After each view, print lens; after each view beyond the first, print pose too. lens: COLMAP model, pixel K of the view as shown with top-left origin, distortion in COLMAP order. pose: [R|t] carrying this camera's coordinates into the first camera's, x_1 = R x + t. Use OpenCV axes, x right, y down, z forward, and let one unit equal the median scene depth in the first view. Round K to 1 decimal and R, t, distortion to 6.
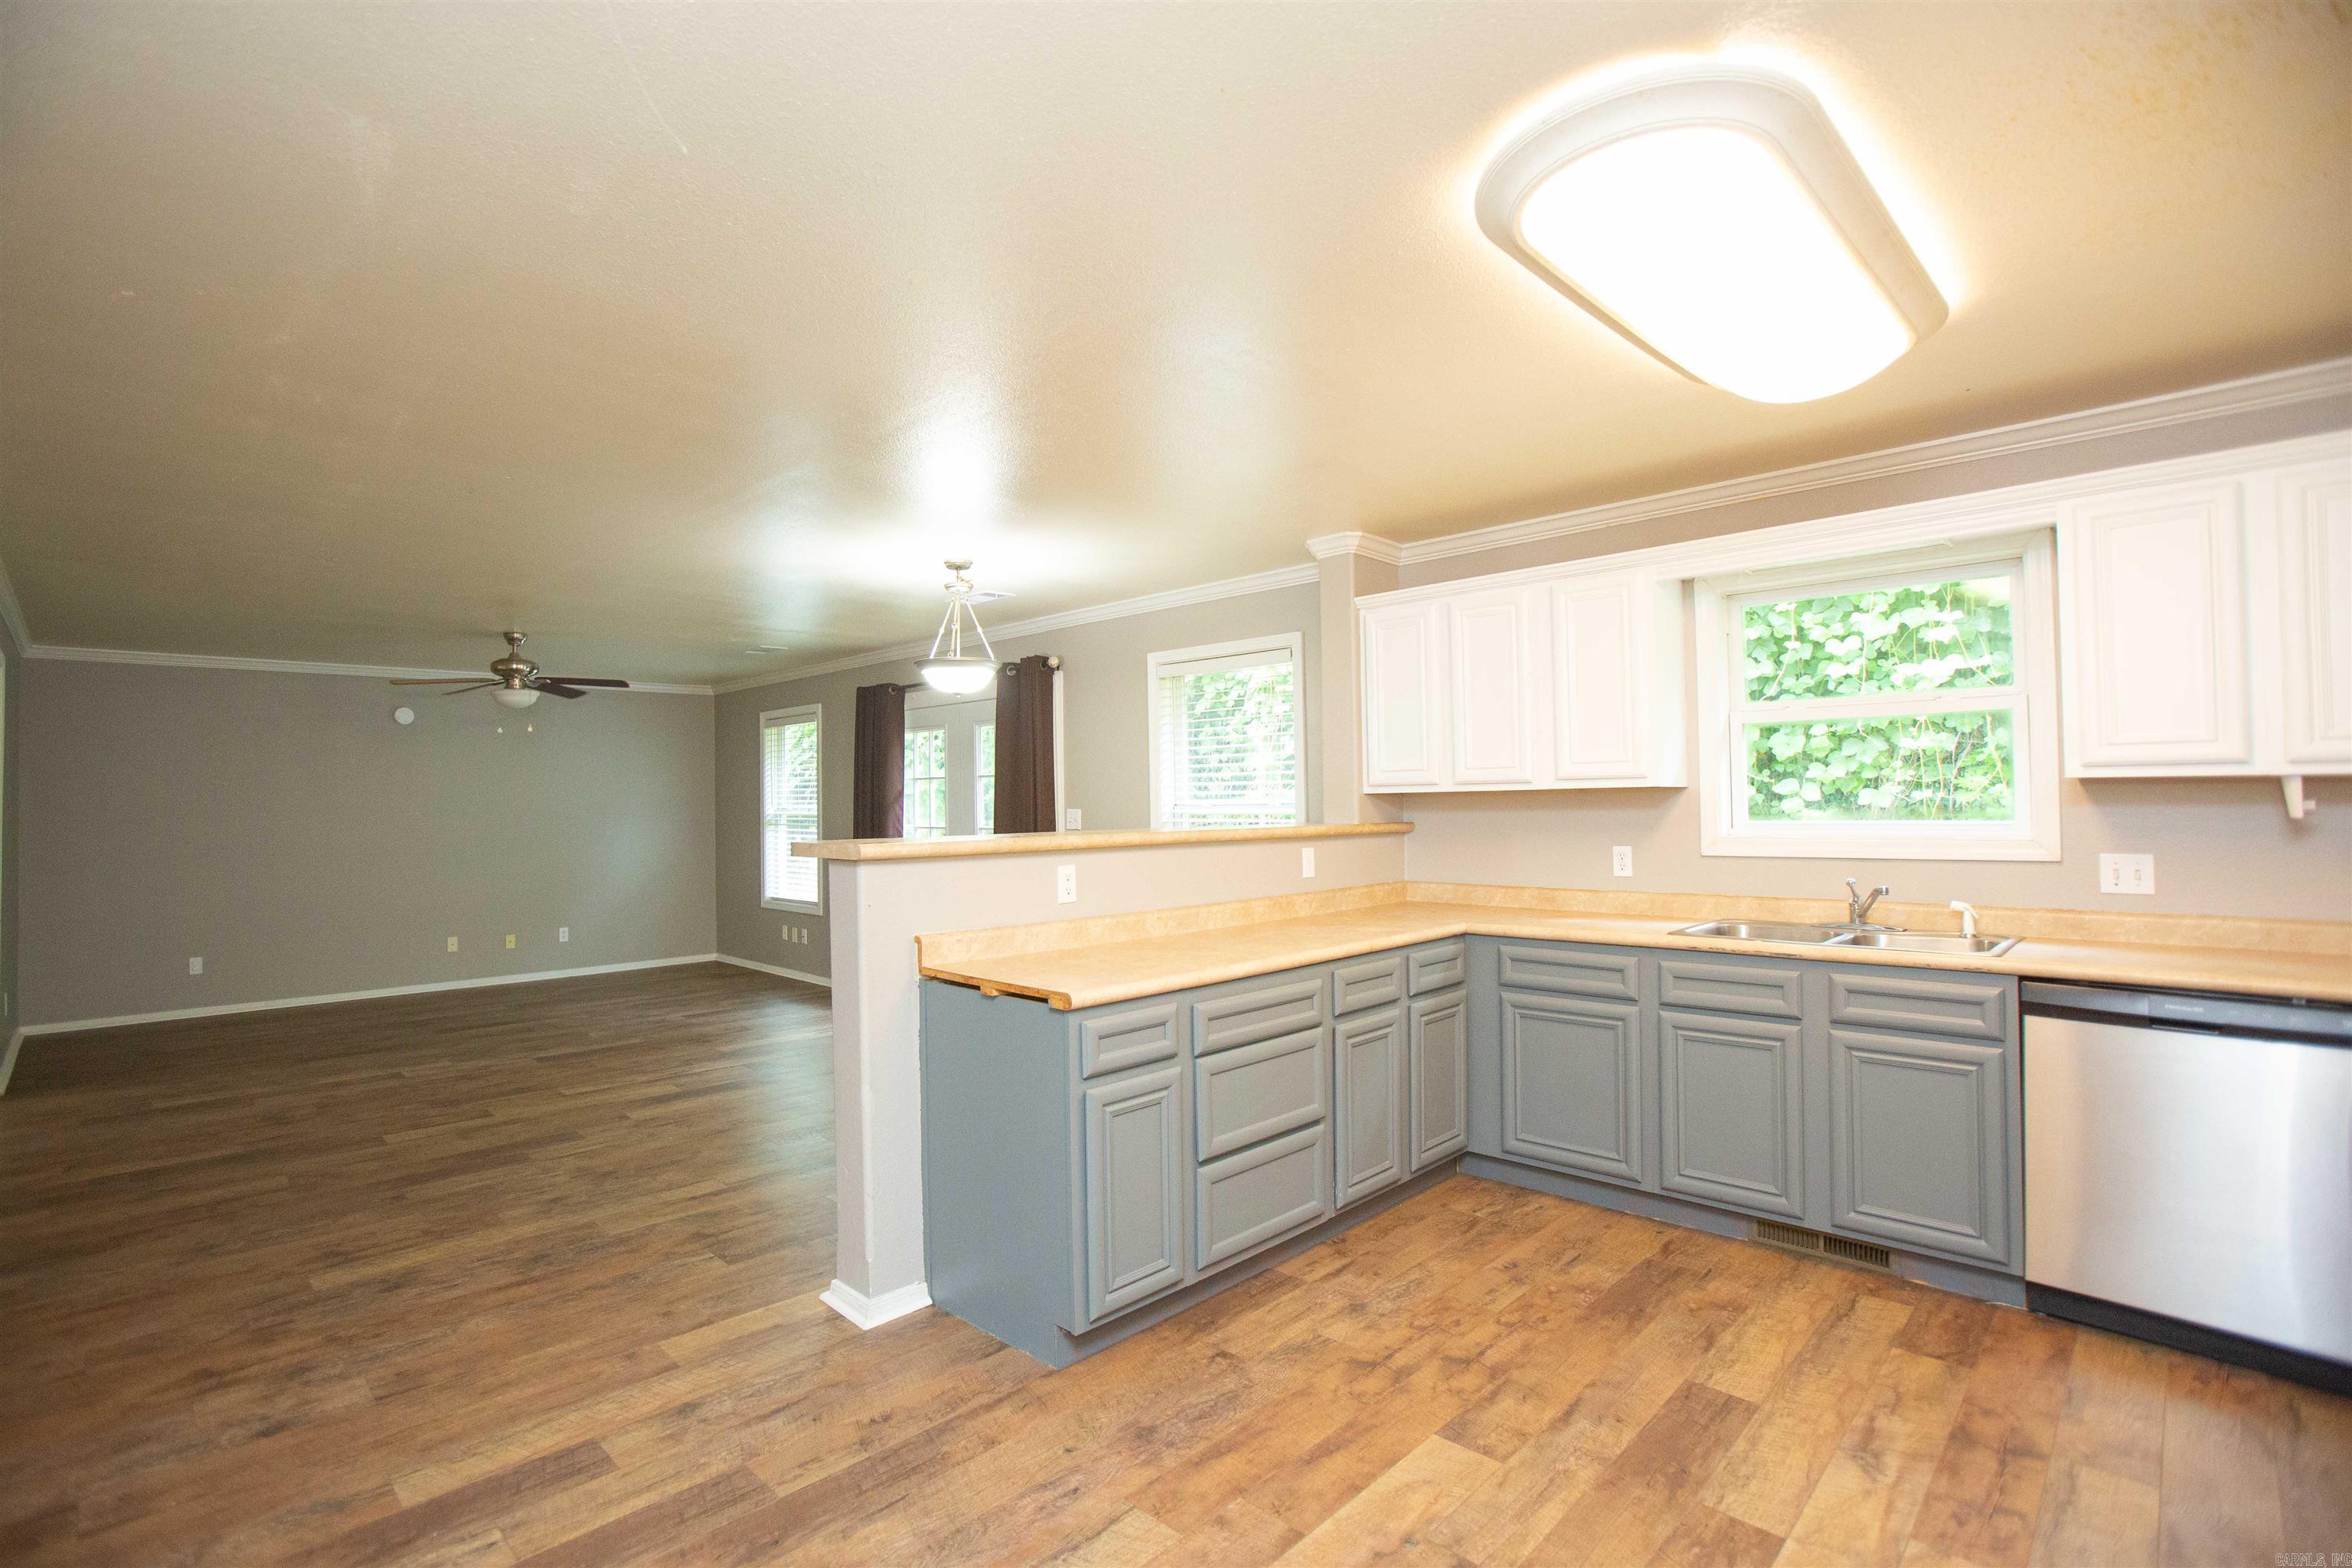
lens RADIAL K [[1089.7, 0, 1122.0], [0, 1089.7, 778.2], [0, 0, 1]] dist [-0.075356, 0.032513]
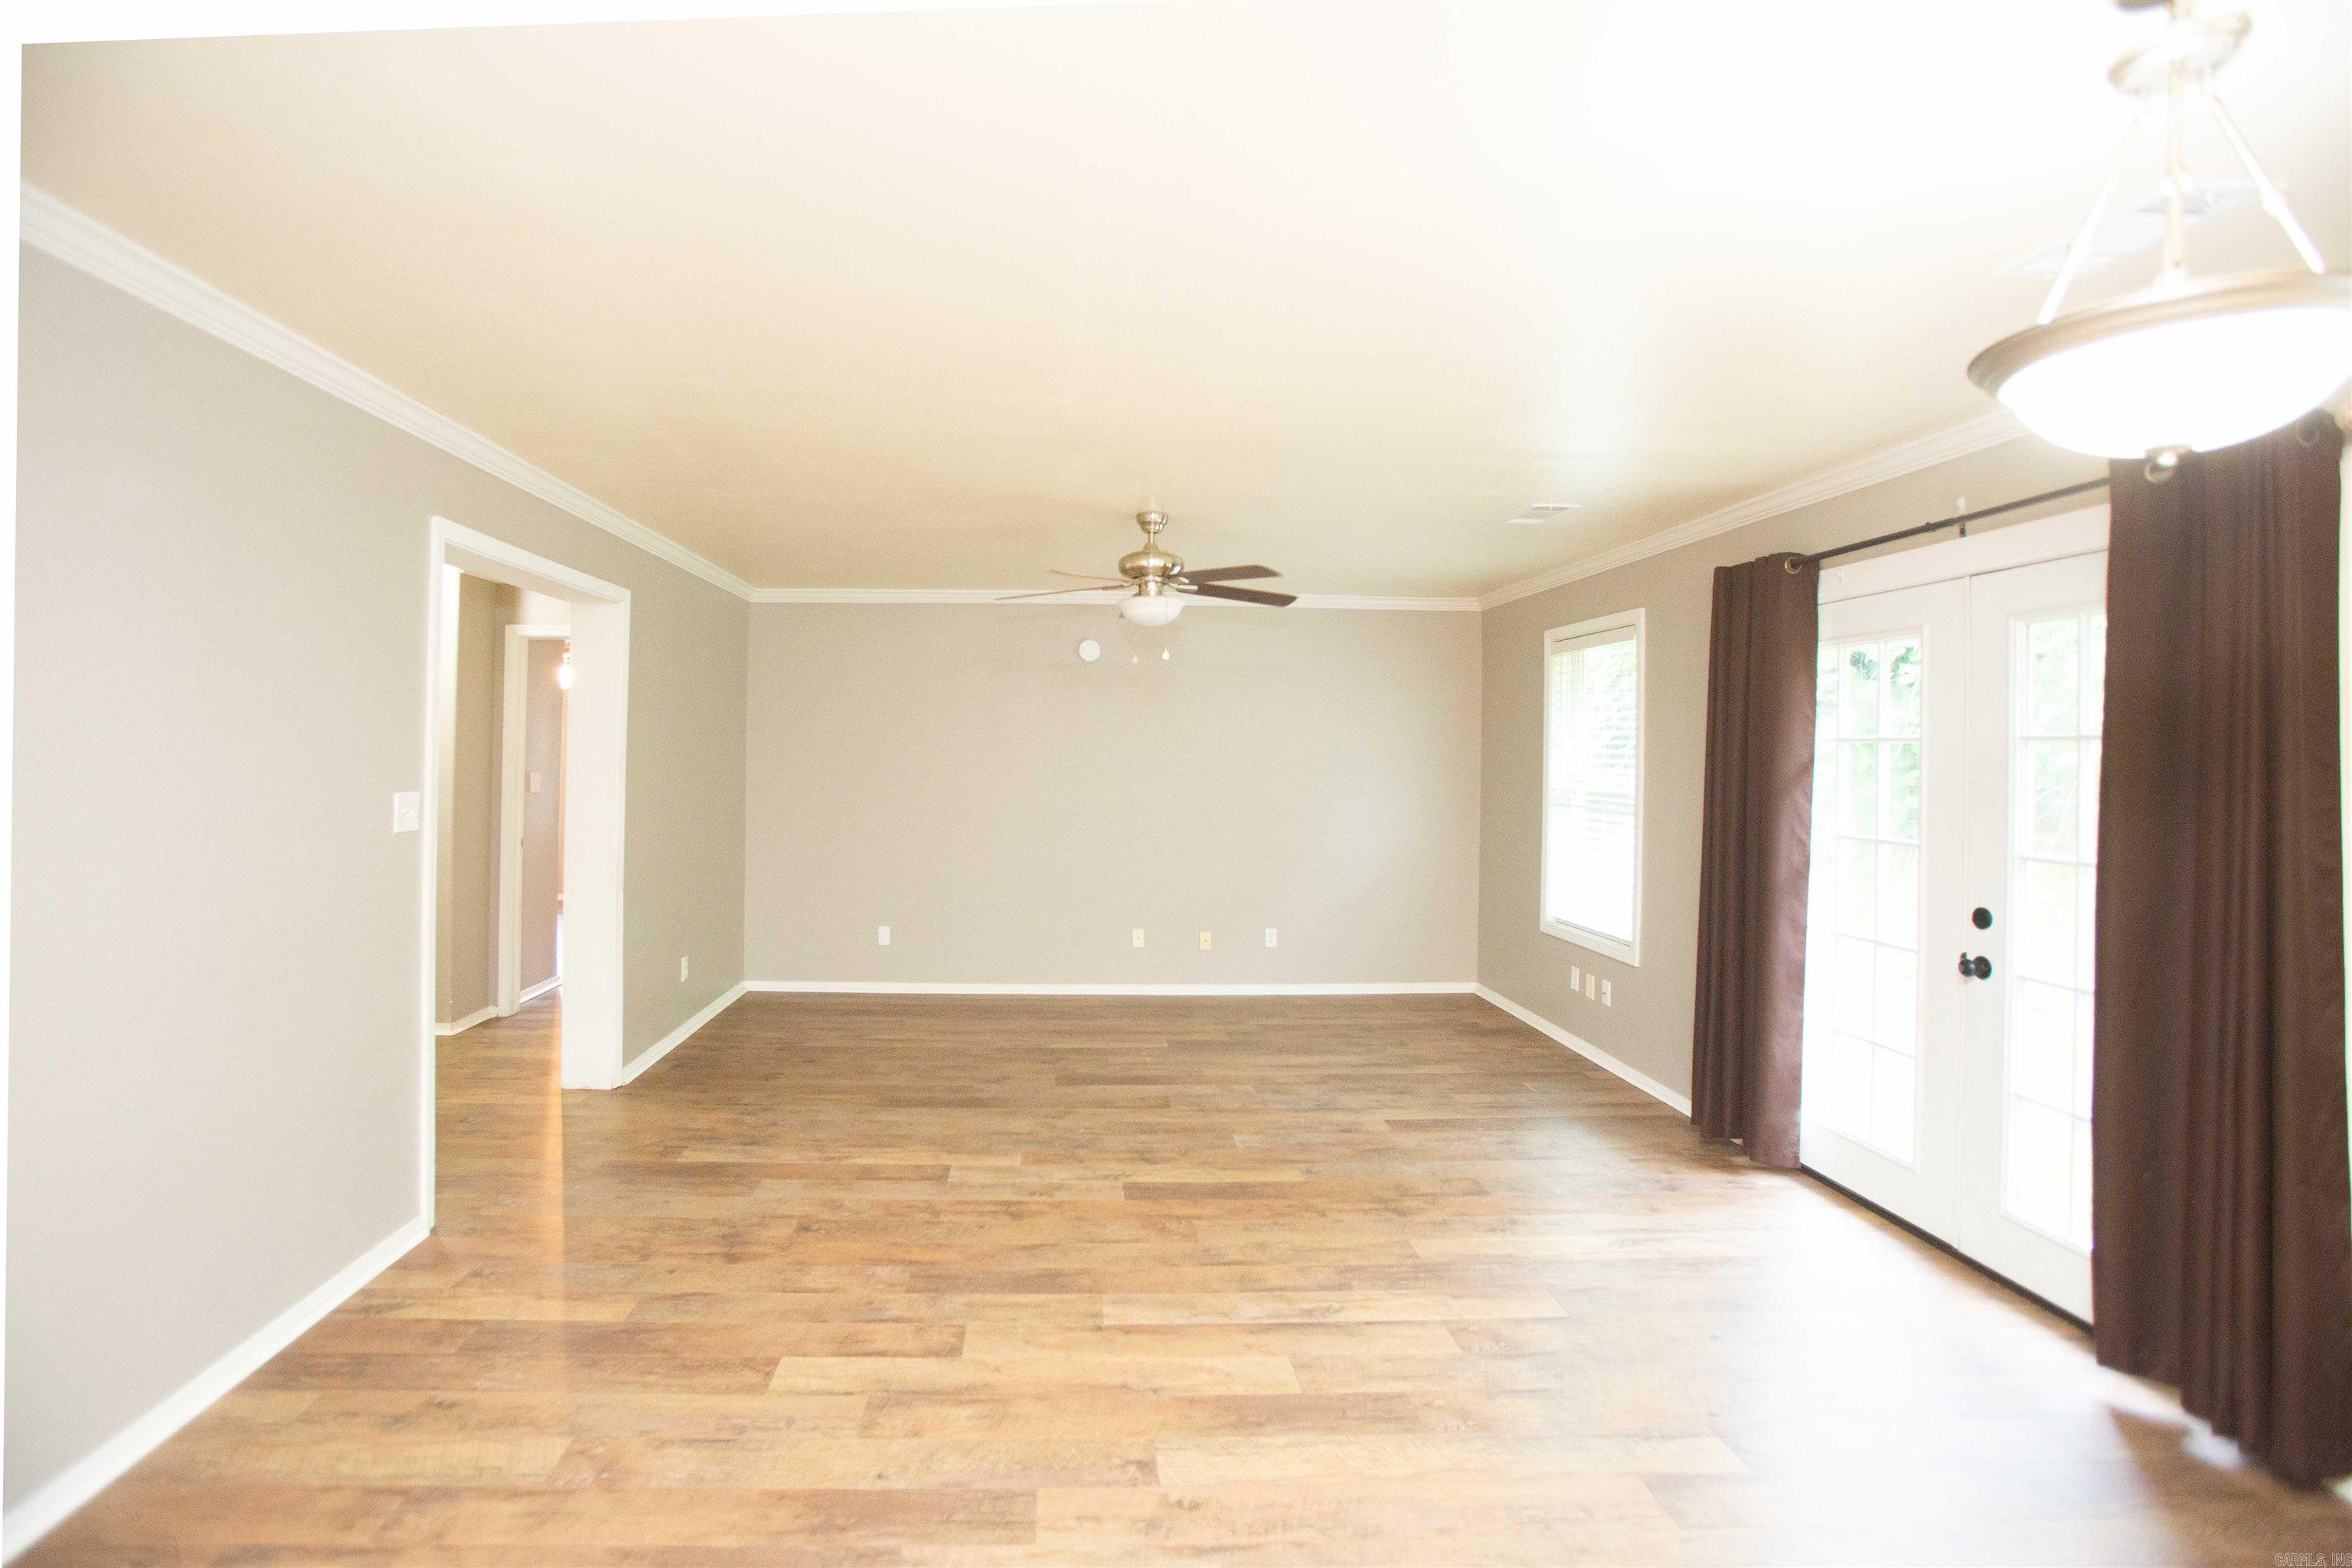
lens RADIAL K [[1120.0, 0, 1116.9], [0, 1120.0, 772.1], [0, 0, 1]] dist [-0.073904, 0.034574]
pose [[0.751379, 0.035689, -0.658905, -0.243070], [-0.007623, 0.998939, 0.045413, -0.009993], [0.659827, -0.029099, 0.750854, 0.899128]]
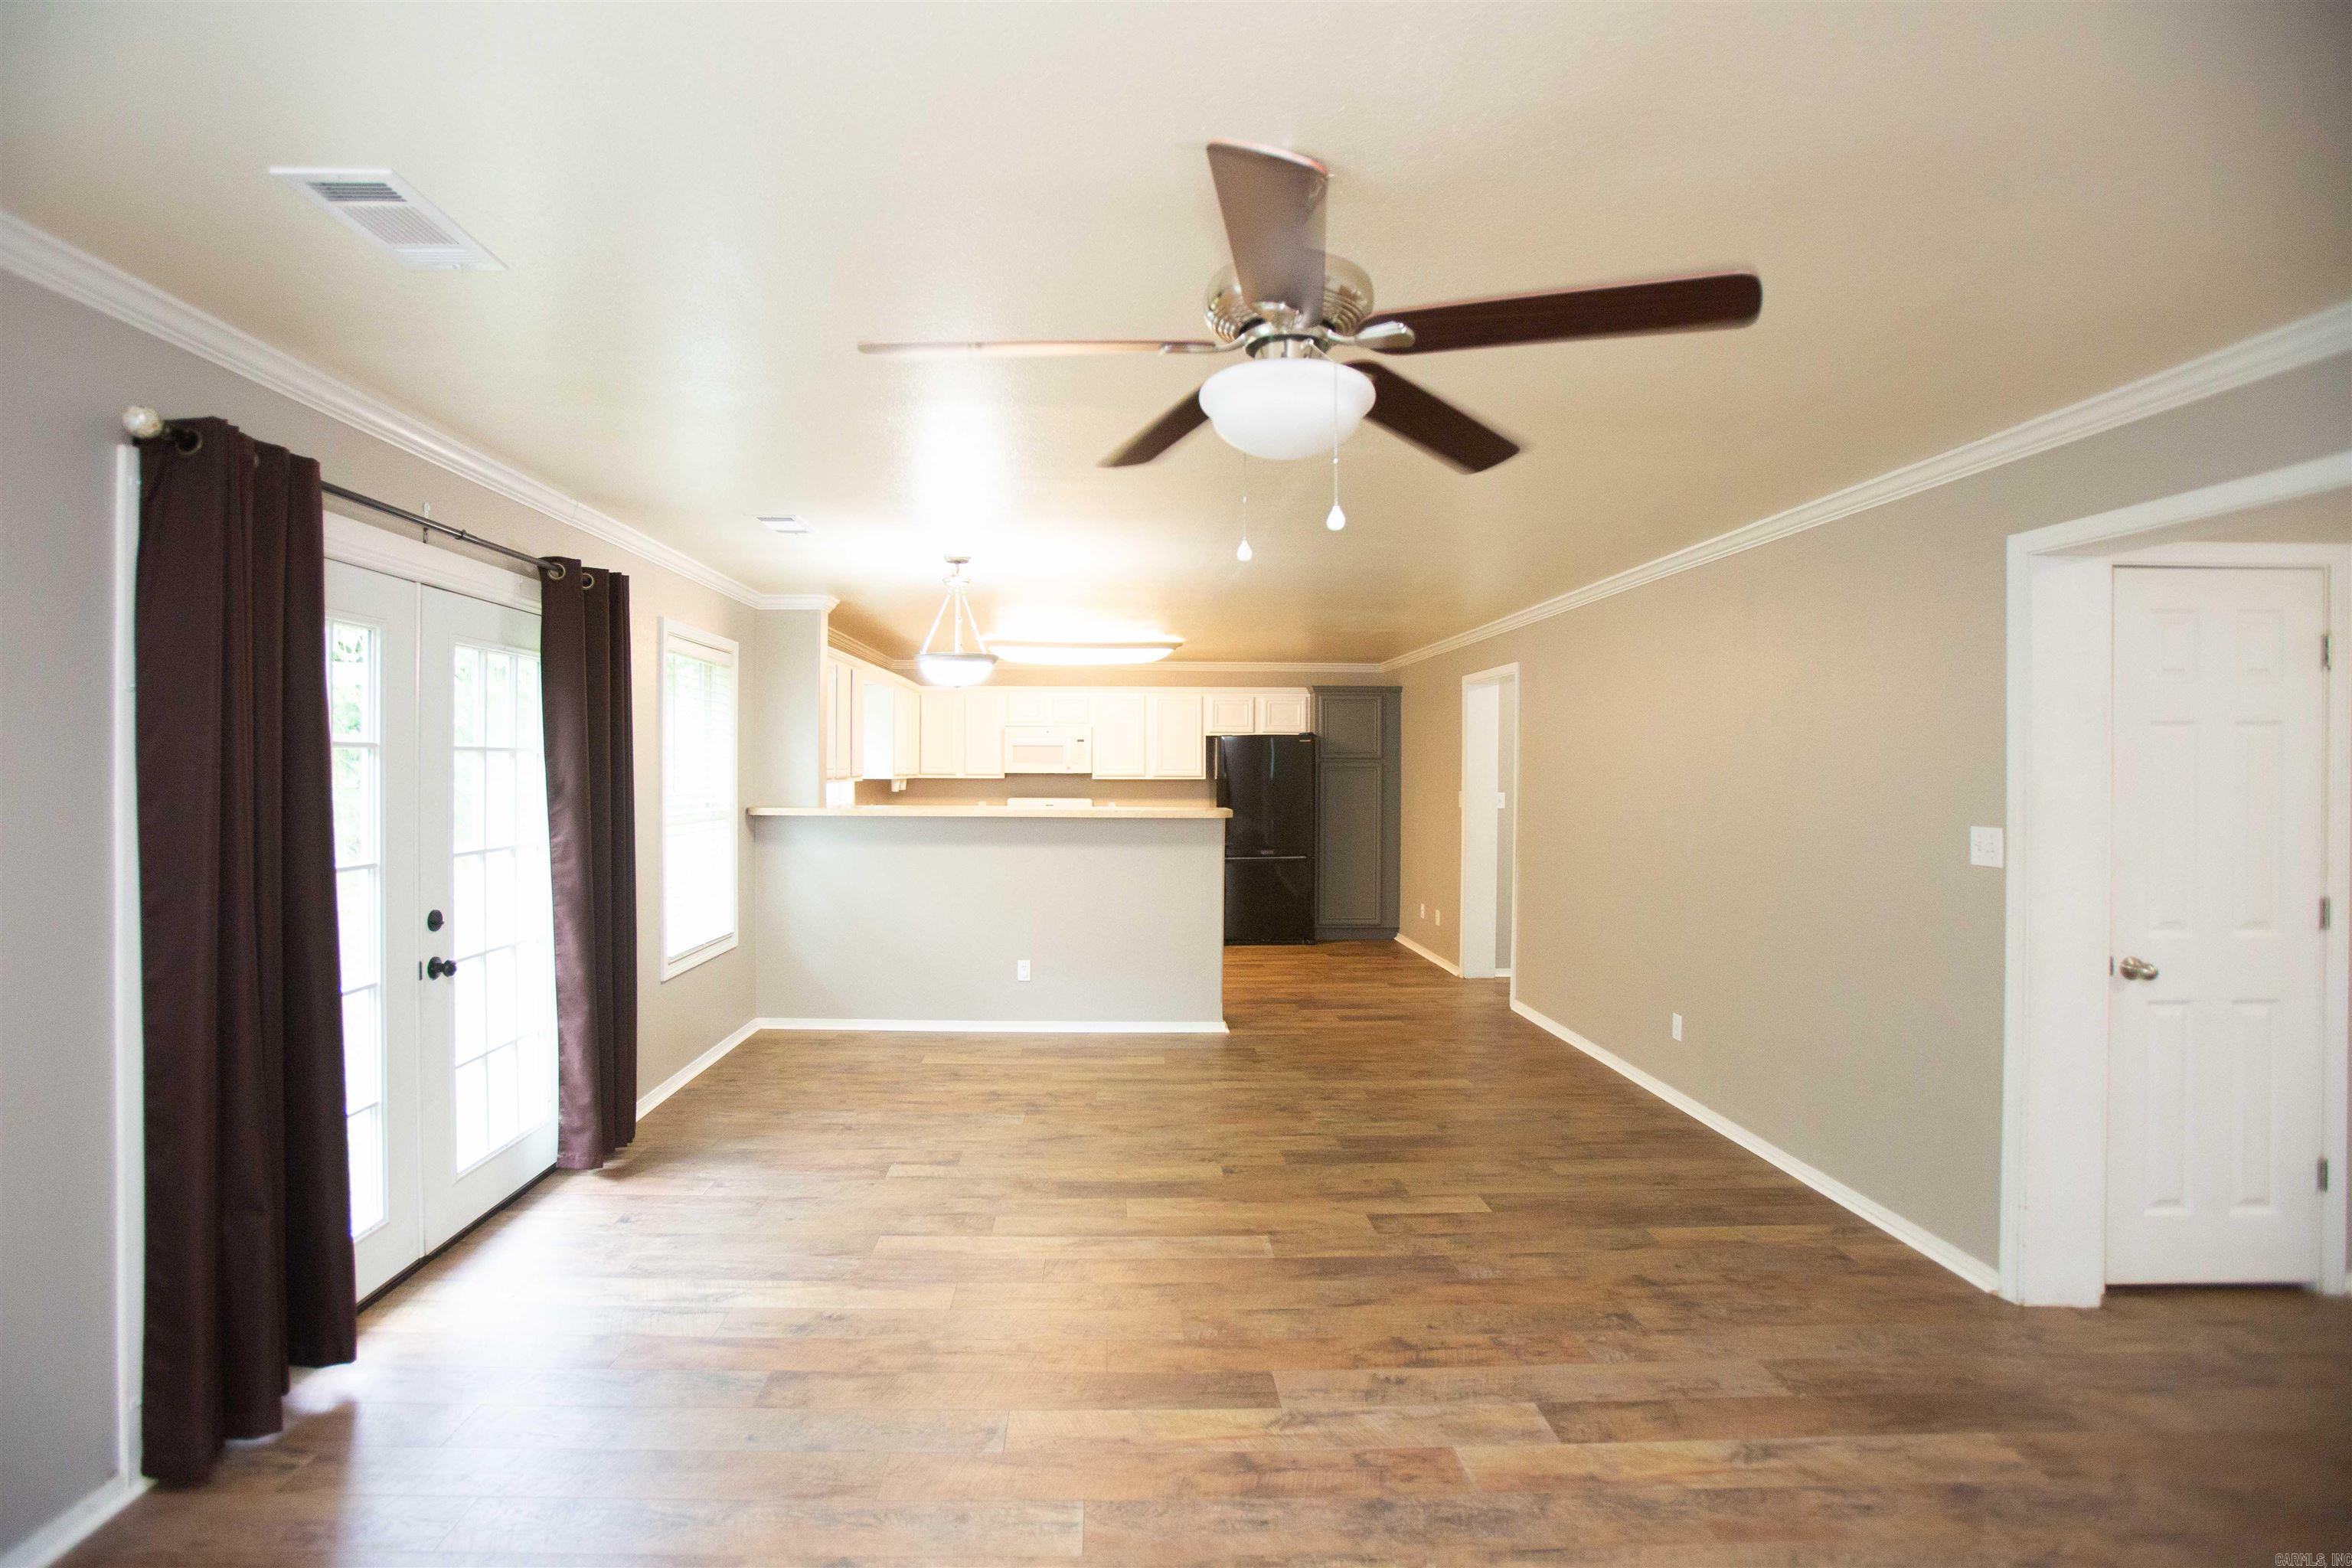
lens RADIAL K [[1120.0, 0, 1116.9], [0, 1120.0, 772.1], [0, 0, 1]] dist [-0.073904, 0.034574]
pose [[-0.721642, 0.007339, 0.692227, -1.415470], [-0.011054, 0.999694, -0.022123, 0.035540], [-0.692178, -0.023616, -0.721340, 2.376975]]
